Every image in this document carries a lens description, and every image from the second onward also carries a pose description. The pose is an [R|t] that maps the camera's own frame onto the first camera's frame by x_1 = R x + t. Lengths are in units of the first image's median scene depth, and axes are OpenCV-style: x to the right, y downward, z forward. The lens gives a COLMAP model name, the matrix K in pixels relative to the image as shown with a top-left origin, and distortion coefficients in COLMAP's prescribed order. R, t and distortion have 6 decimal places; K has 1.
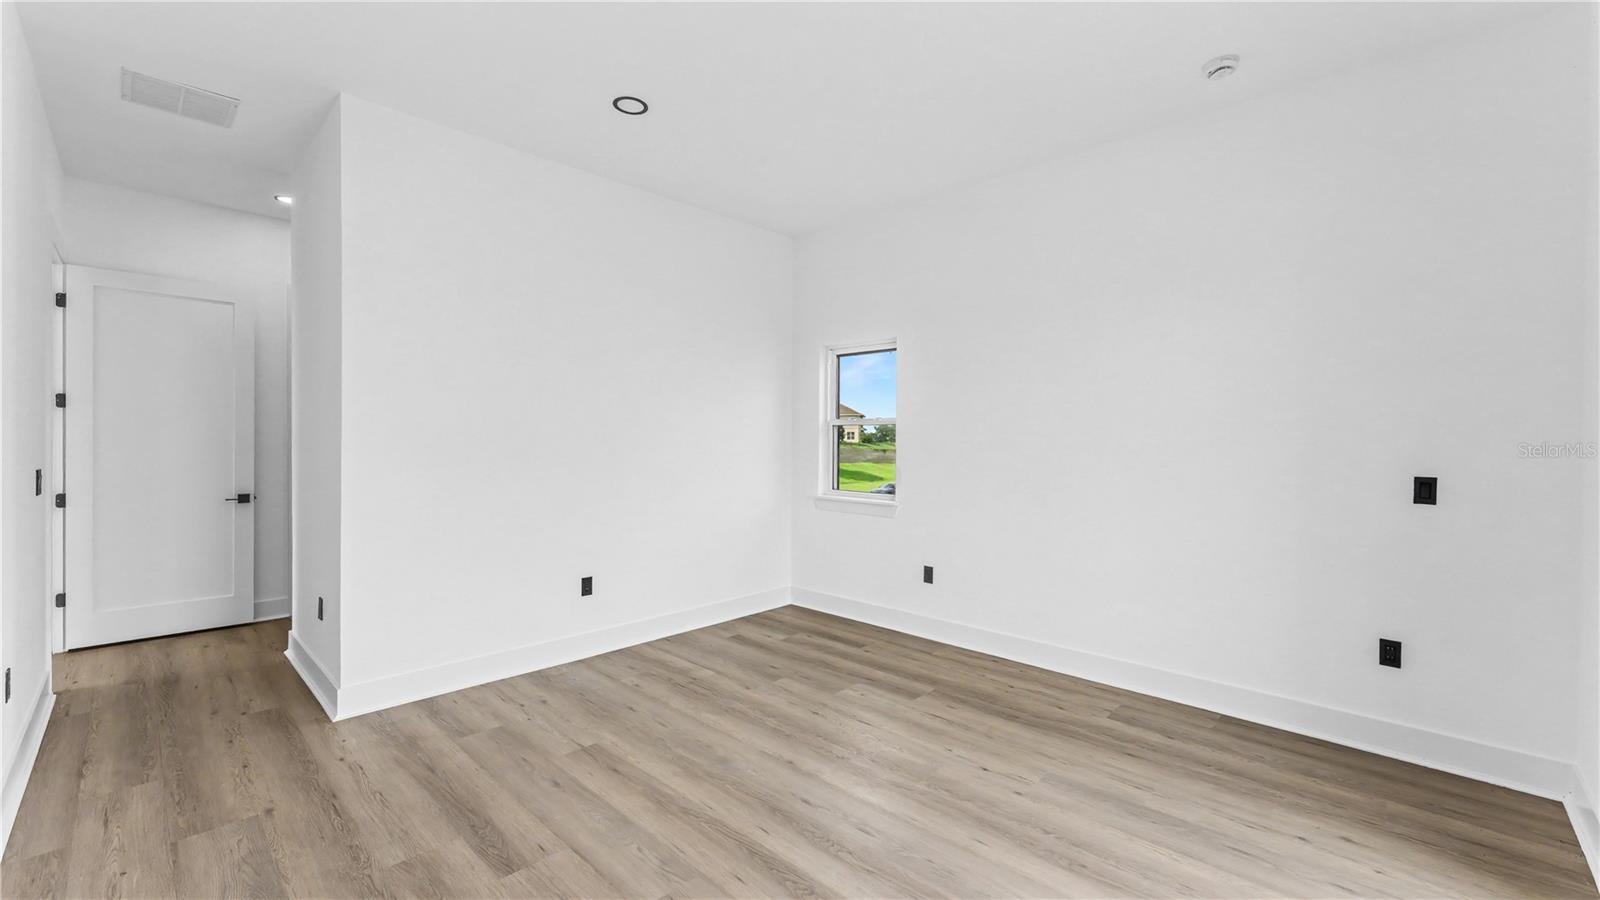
lens RADIAL K [[632.3, 0, 808.2], [0, 632.3, 442.7], [0, 0, 1]] dist [-0.003389, -0.000320]
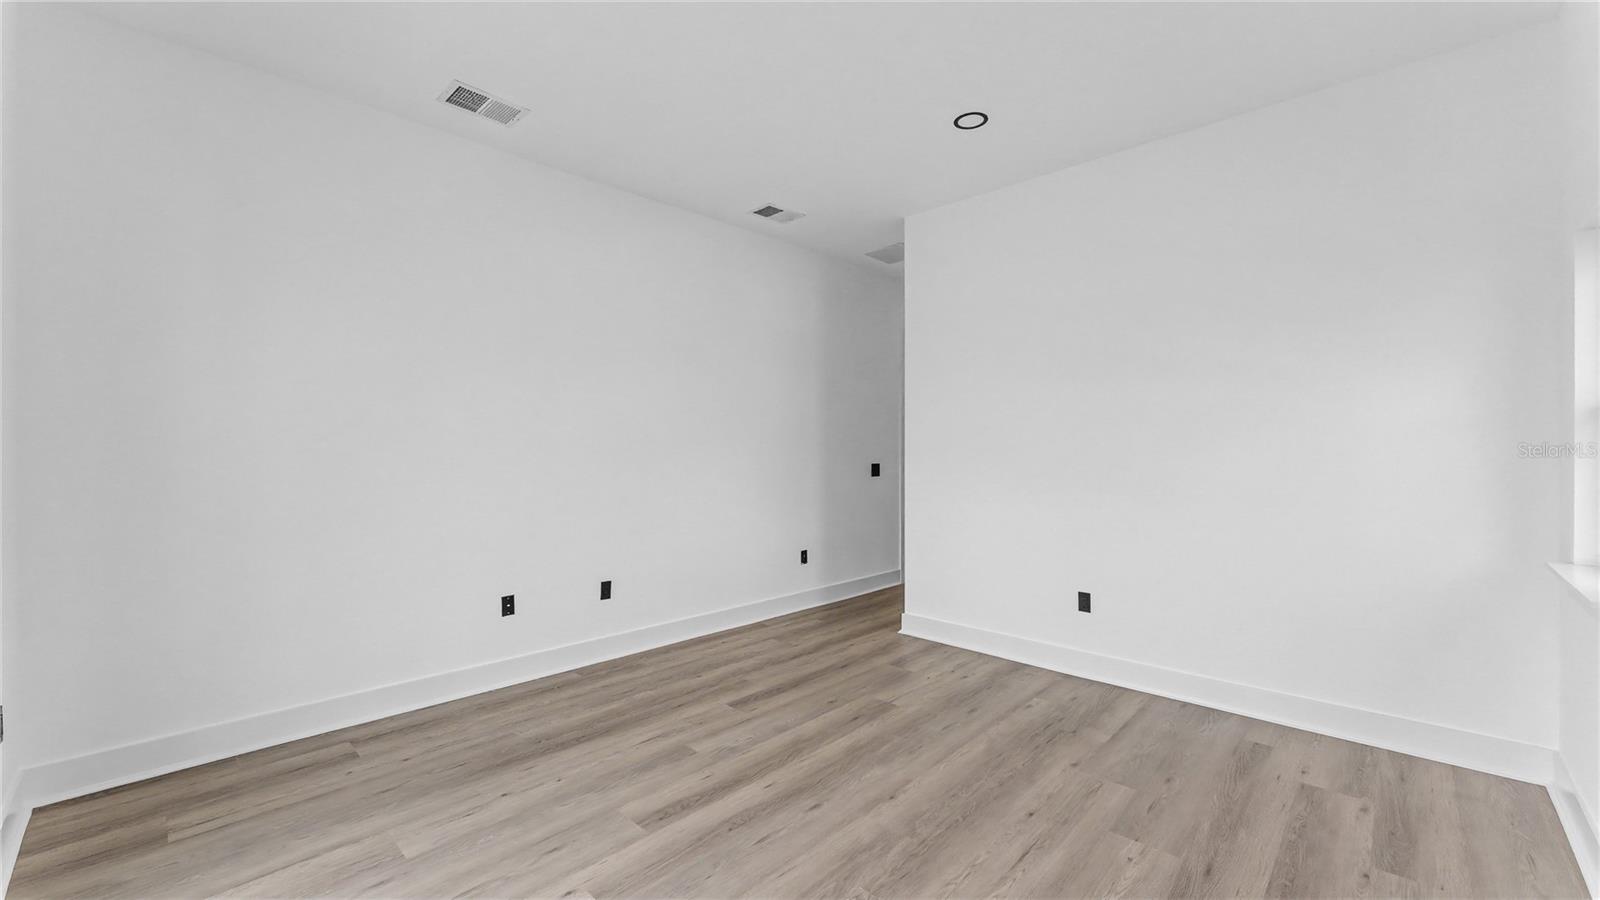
lens RADIAL K [[632.3, 0, 805.5], [0, 632.3, 453.3], [0, 0, 1]] dist [-0.003389, -0.000320]
pose [[0.024398, 0.009029, -0.999662, 0.738765], [-0.004346, 0.999951, 0.008925, -0.003073], [0.999693, 0.004127, 0.024436, 0.709110]]
